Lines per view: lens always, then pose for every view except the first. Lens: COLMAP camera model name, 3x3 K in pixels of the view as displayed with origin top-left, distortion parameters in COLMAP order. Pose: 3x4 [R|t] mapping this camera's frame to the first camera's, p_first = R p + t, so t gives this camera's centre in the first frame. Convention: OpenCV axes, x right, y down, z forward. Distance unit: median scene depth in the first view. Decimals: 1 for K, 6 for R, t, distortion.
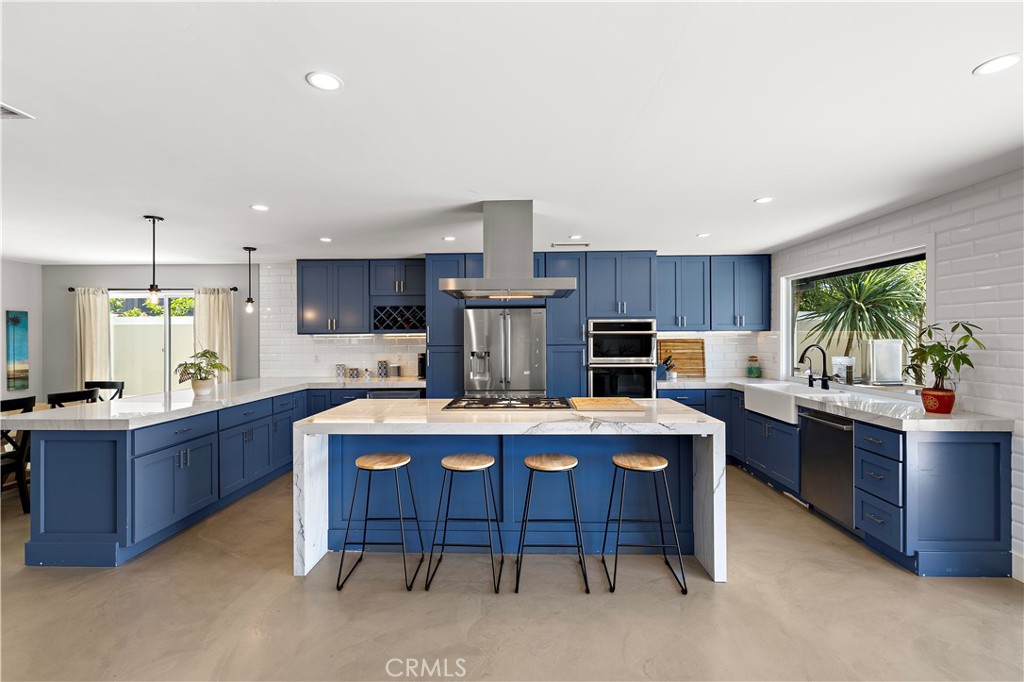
lens RADIAL K [[439.5, 0, 512.0], [0, 439.5, 341.0], [0, 0, 1]] dist [-0.001414, -0.000074]
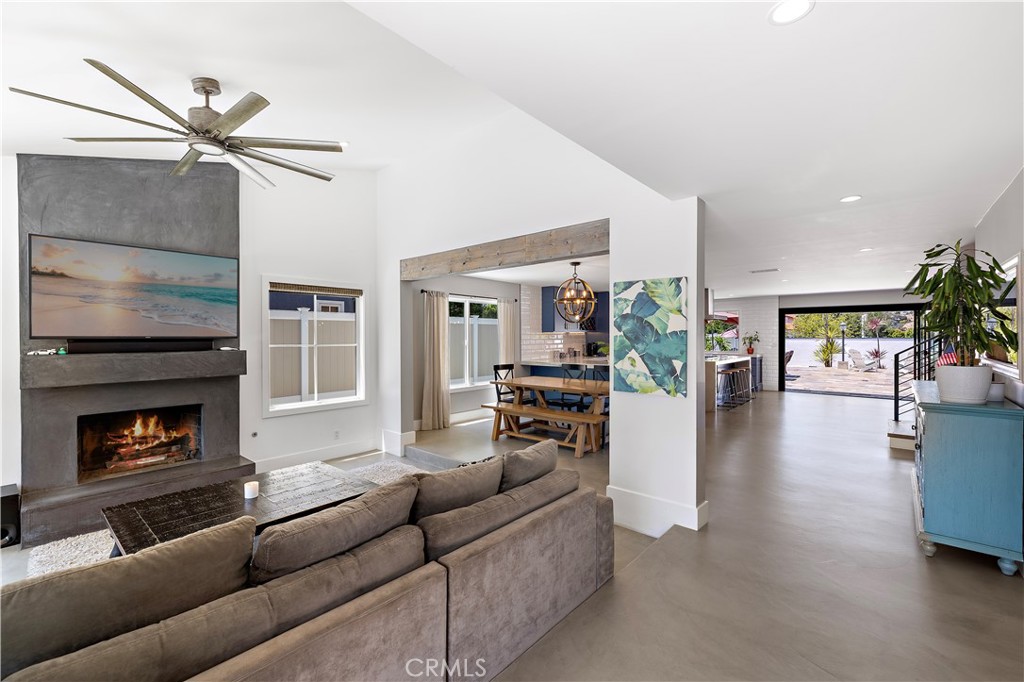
lens RADIAL K [[439.5, 0, 512.0], [0, 439.5, 341.0], [0, 0, 1]] dist [-0.001414, -0.000074]
pose [[0.623425, -0.005102, 0.781867, -1.986801], [0.004746, 0.999985, 0.002741, 0.013688], [-0.781869, 0.002002, 0.623440, 0.108481]]
